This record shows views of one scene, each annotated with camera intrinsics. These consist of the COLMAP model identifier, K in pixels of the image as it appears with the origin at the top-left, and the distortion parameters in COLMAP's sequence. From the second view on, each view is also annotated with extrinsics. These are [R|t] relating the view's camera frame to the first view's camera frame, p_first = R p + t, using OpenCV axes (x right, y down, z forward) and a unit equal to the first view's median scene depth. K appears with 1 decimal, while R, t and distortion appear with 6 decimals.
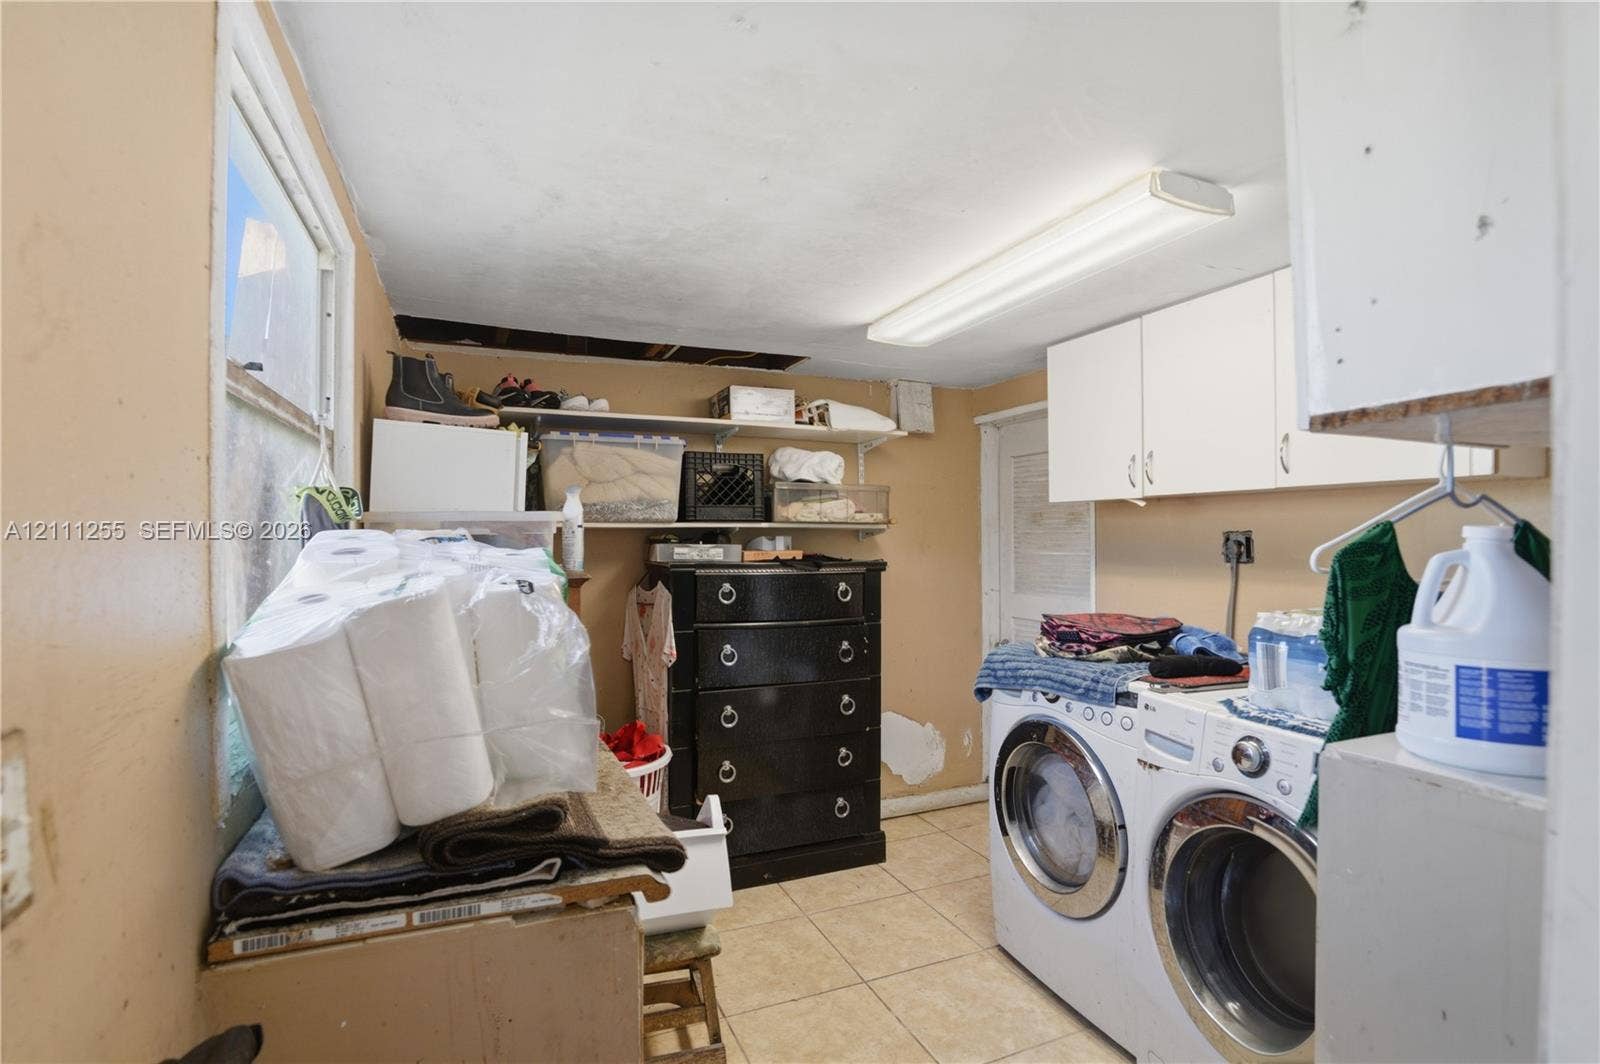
lens RADIAL K [[759.3, 0, 796.2], [0, 759.3, 520.8], [0, 0, 1]] dist [-0.018558, -0.000393]
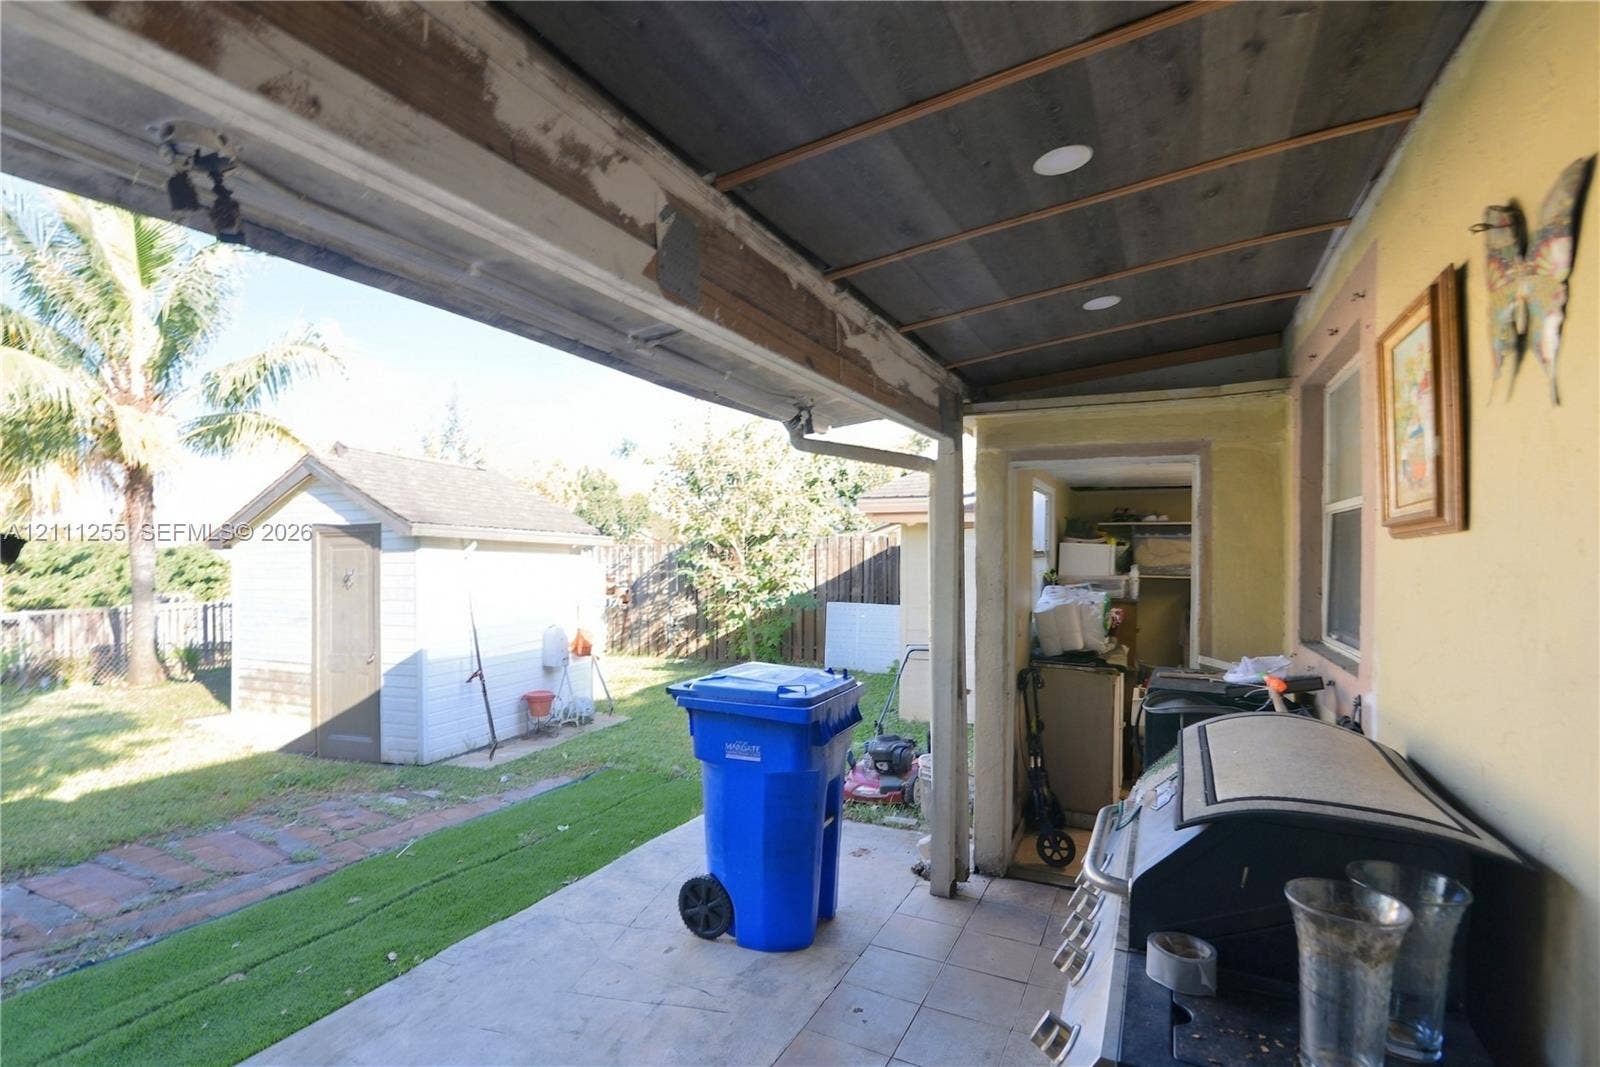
lens RADIAL K [[780.8, 0, 796.1], [0, 780.8, 551.2], [0, 0, 1]] dist [0.001218, 0.000013]
pose [[0.664090, 0.006243, -0.747626, 1.054288], [0.007617, 0.999857, 0.015115, -0.163034], [0.747614, -0.015732, 0.663948, -1.828750]]
